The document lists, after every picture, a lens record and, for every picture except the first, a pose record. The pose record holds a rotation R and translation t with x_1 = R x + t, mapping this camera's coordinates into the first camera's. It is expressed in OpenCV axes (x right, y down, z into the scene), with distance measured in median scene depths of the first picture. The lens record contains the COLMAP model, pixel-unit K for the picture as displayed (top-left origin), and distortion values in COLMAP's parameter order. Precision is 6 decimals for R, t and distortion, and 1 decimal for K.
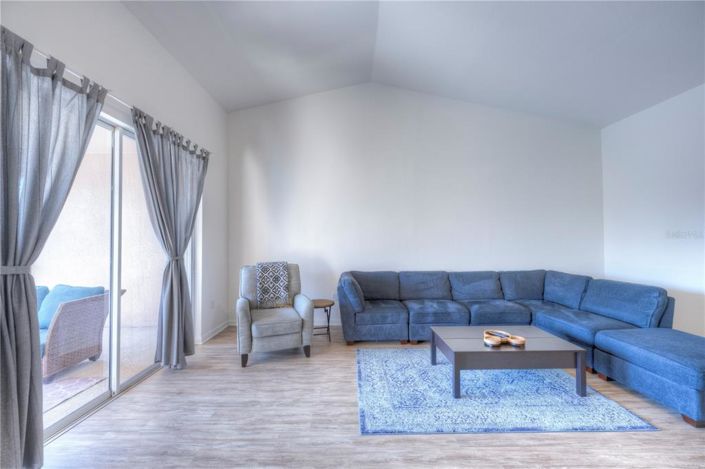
lens RADIAL K [[279.7, 0, 352.3], [0, 279.7, 233.3], [0, 0, 1]] dist [-0.002241, -0.000139]
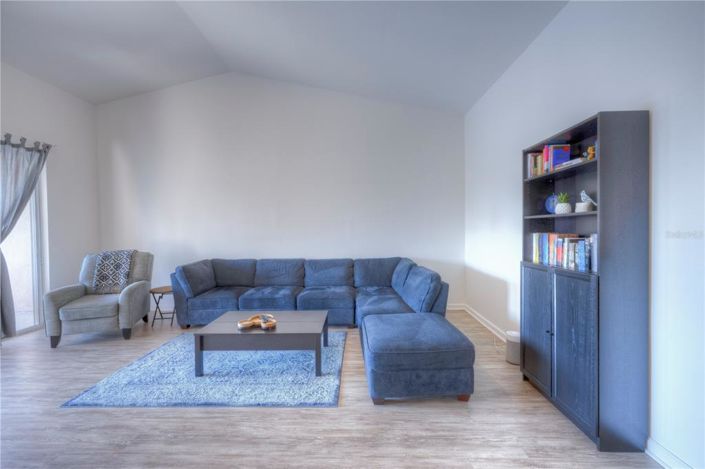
lens RADIAL K [[279.7, 0, 353.8], [0, 279.7, 232.7], [0, 0, 1]] dist [-0.002241, -0.000139]
pose [[0.999736, -0.004654, -0.022479, 0.791274], [0.005524, 0.999232, 0.038798, 0.002521], [0.022281, -0.038912, 0.998994, -0.025209]]
